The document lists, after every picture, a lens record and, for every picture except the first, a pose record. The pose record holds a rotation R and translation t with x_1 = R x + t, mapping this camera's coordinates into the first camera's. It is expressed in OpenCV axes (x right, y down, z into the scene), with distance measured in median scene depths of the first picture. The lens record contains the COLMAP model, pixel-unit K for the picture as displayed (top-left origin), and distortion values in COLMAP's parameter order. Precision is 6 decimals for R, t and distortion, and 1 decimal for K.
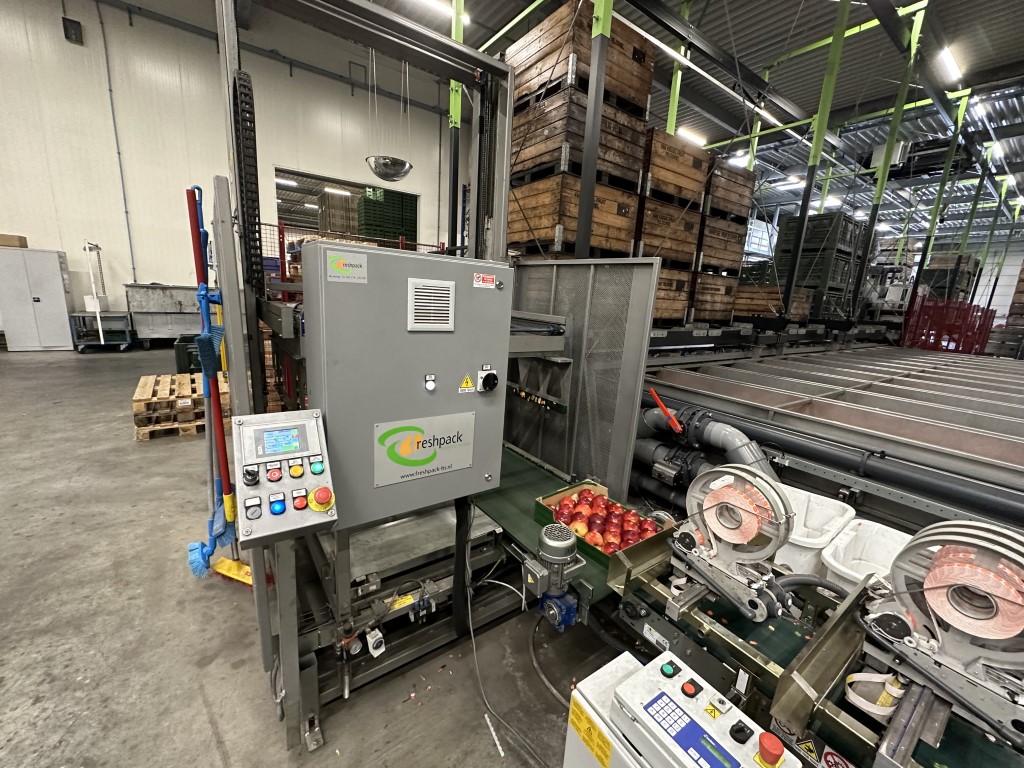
lens RADIAL K [[406.5, 0, 512.0], [0, 406.5, 384.0], [0, 0, 1]] dist [-0.002844, 0.000058]
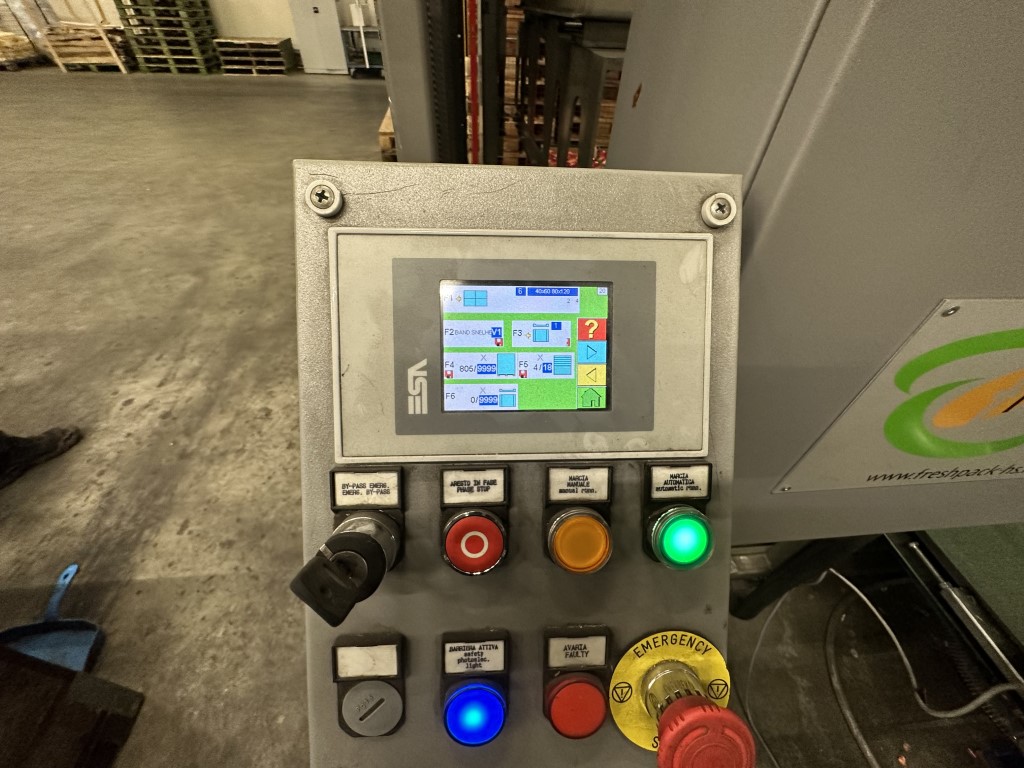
lens RADIAL K [[406.5, 0, 512.0], [0, 406.5, 384.0], [0, 0, 1]] dist [-0.002844, 0.000058]
pose [[0.858042, 0.334238, -0.389936, -0.211520], [-0.093481, 0.848207, 0.521350, 0.025820], [0.505001, -0.410888, 0.759042, 0.364086]]
